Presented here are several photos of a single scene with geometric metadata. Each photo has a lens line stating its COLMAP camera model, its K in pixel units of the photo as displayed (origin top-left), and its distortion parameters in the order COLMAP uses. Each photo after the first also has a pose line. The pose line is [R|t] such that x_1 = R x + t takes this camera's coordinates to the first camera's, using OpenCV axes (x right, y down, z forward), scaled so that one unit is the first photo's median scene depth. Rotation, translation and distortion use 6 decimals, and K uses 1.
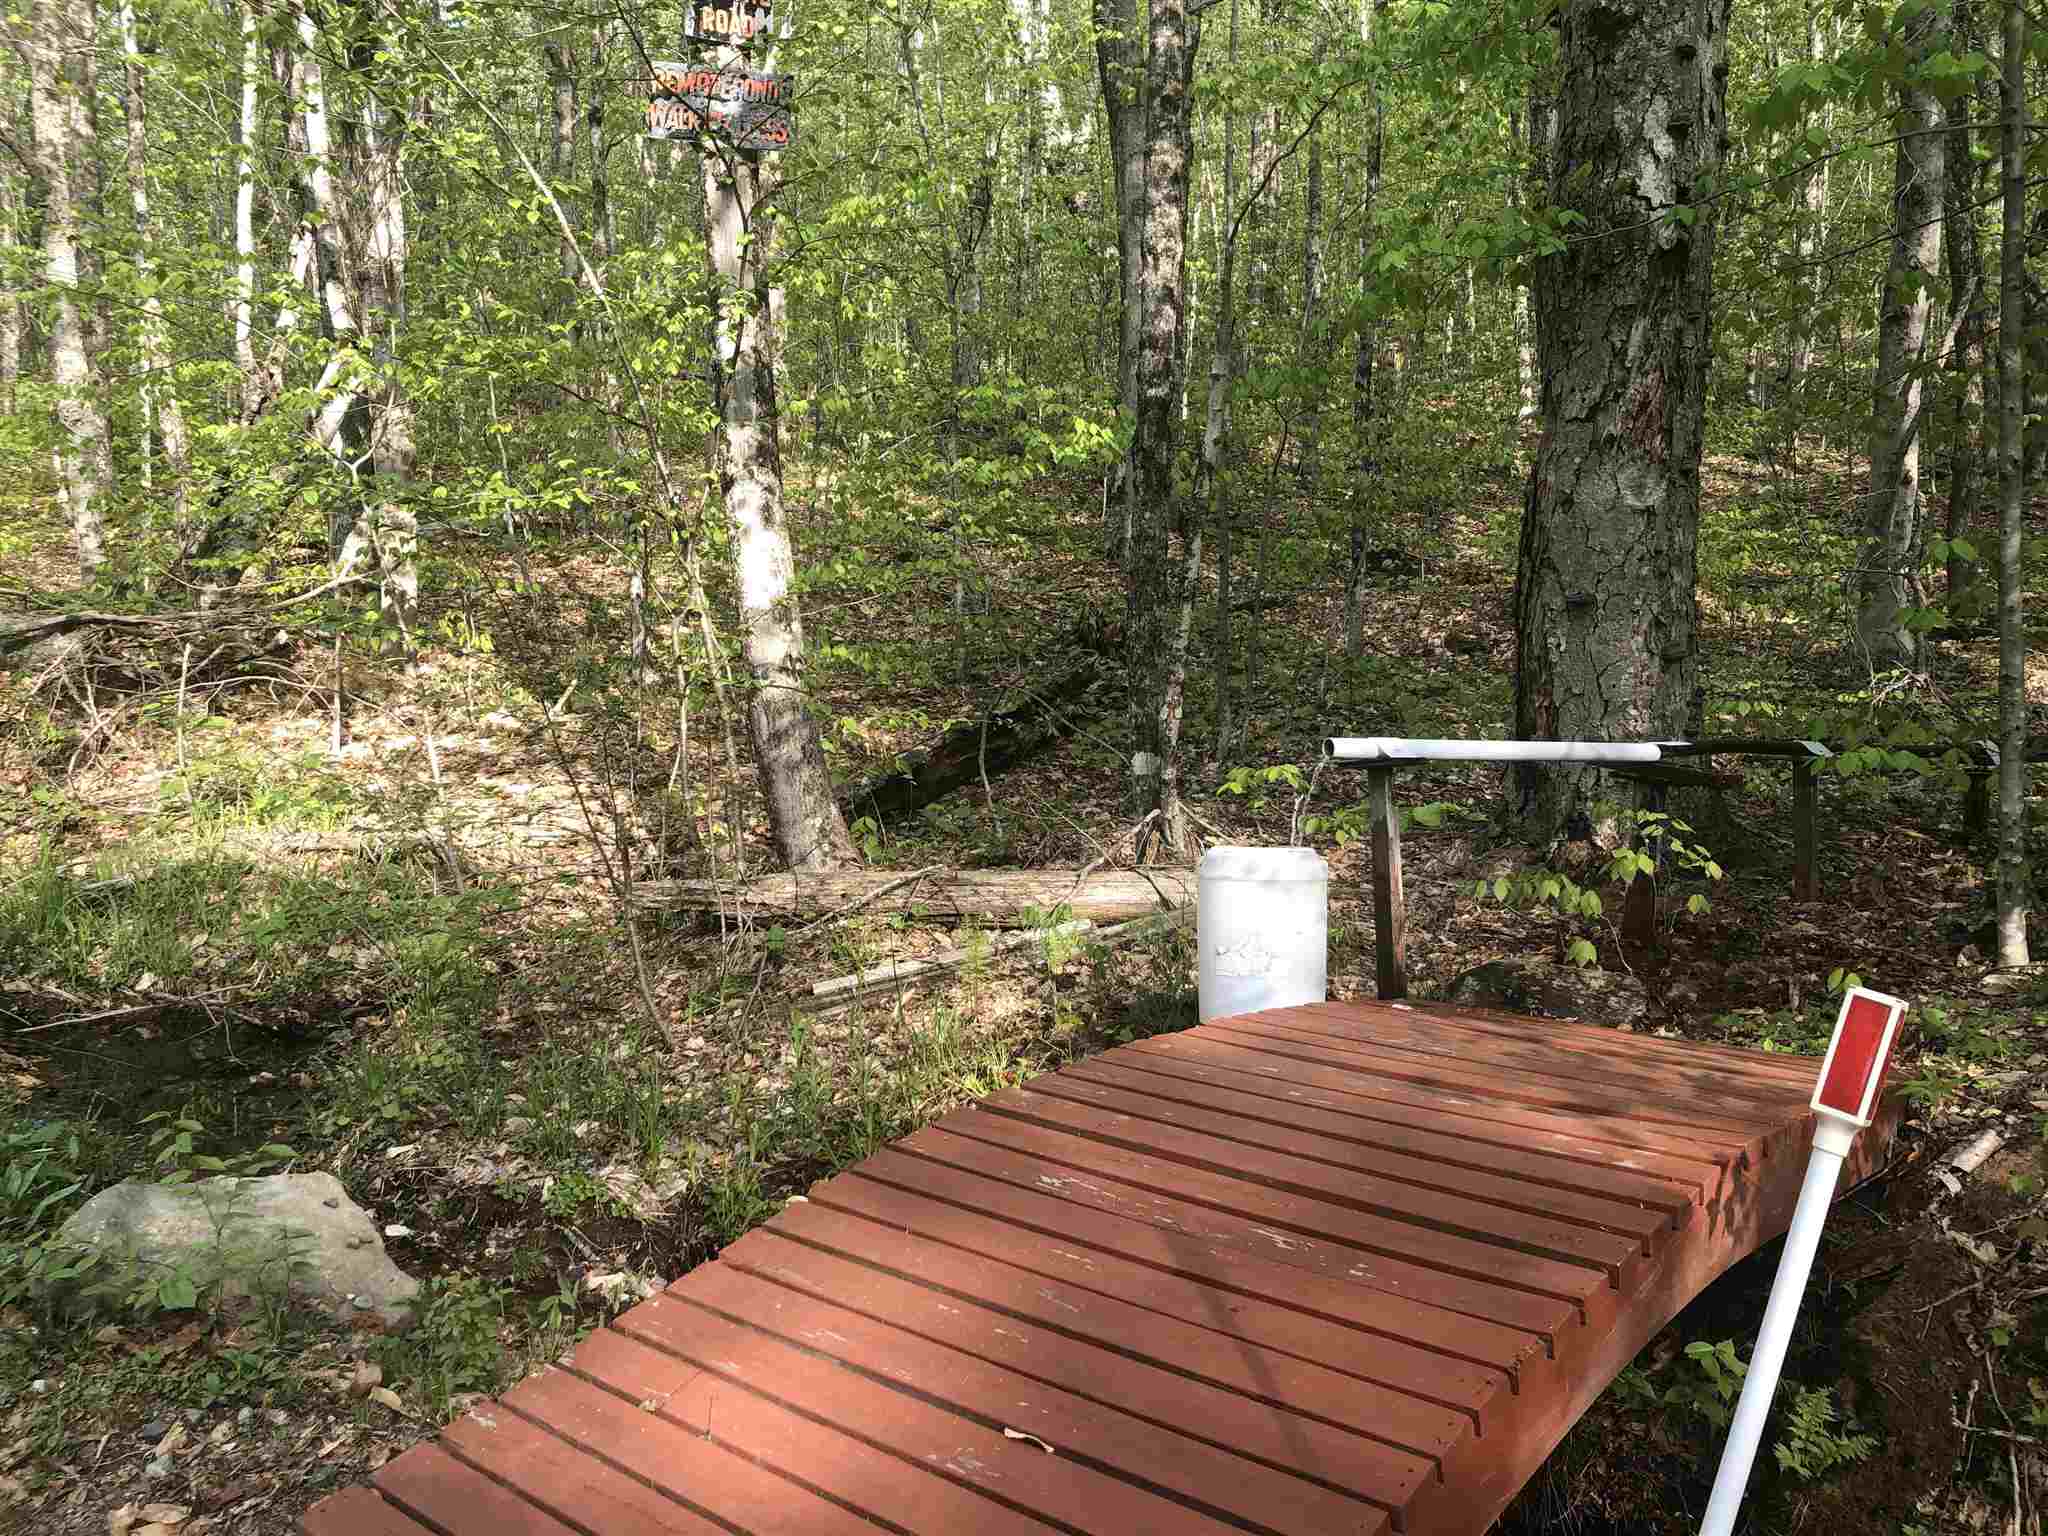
lens RADIAL K [[1709.7, 0, 1021.7], [0, 1709.7, 773.2], [0, 0, 1]] dist [0.011140, 0.018547]
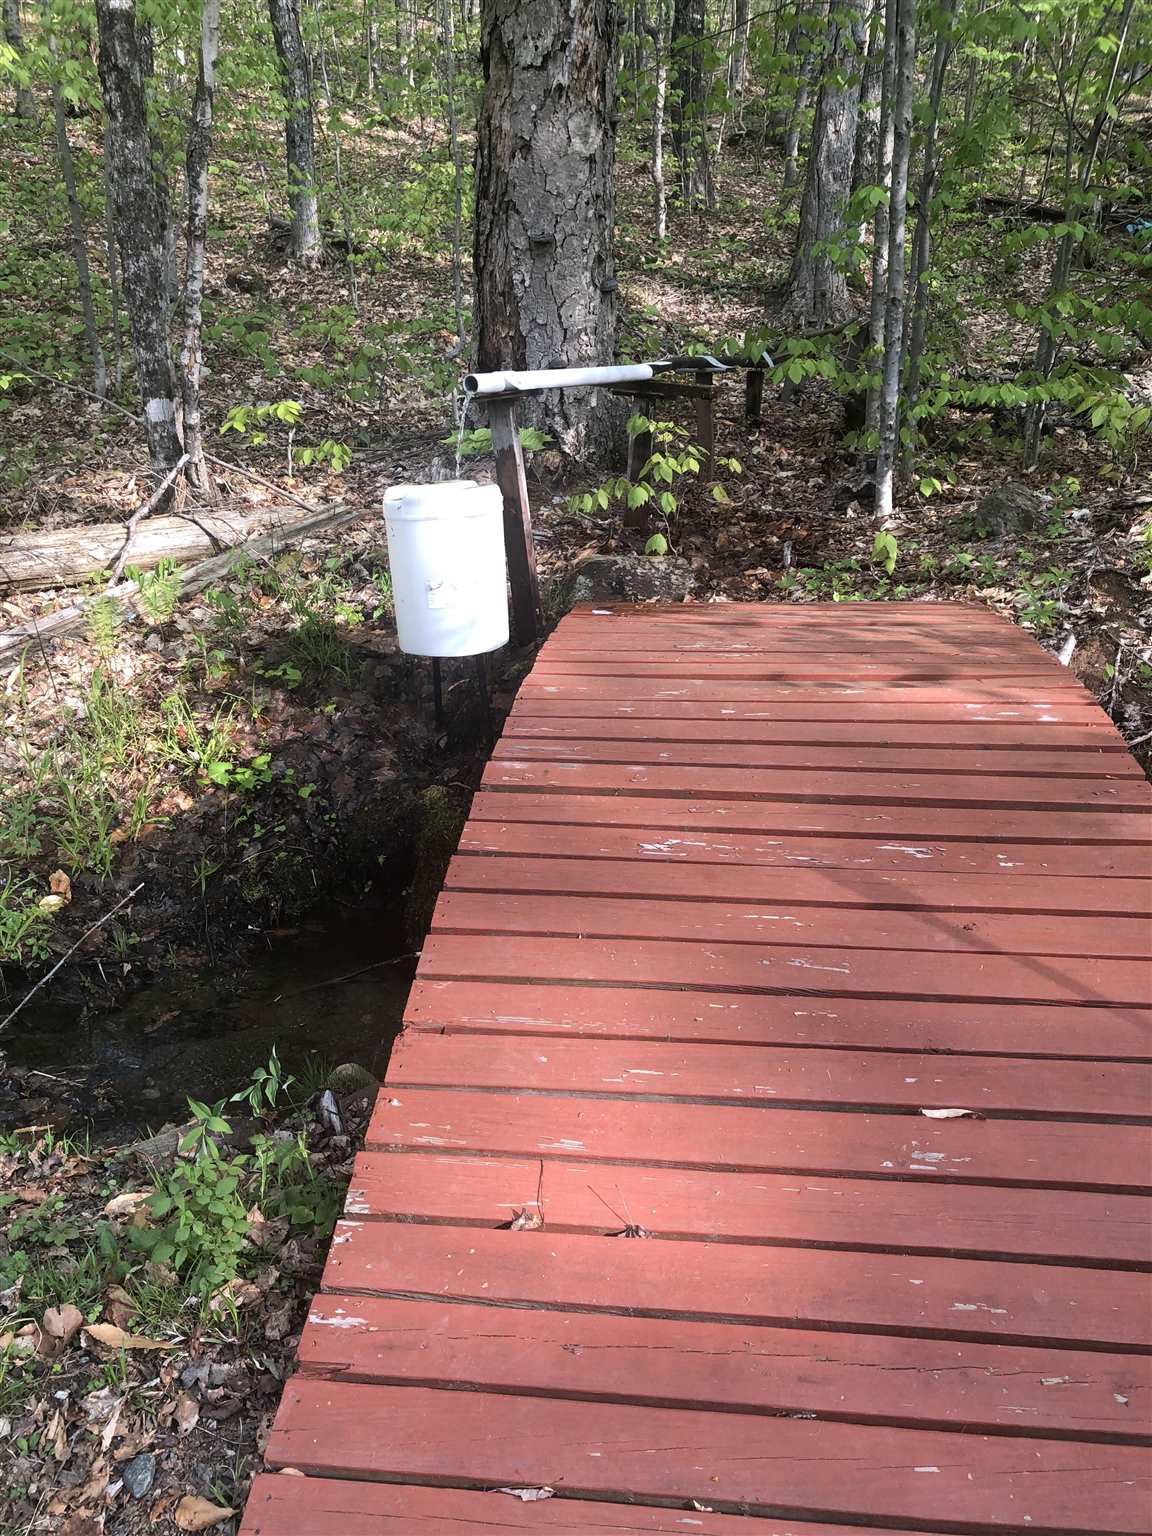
lens RADIAL K [[1282.3, 0, 576.8], [0, 1282.3, 759.4], [0, 0, 1]] dist [0.011140, 0.018547]
pose [[0.816739, -0.216465, 0.534865, -0.204108], [0.061498, 0.954340, 0.292324, -0.017259], [-0.573721, -0.205859, 0.792758, 0.216154]]
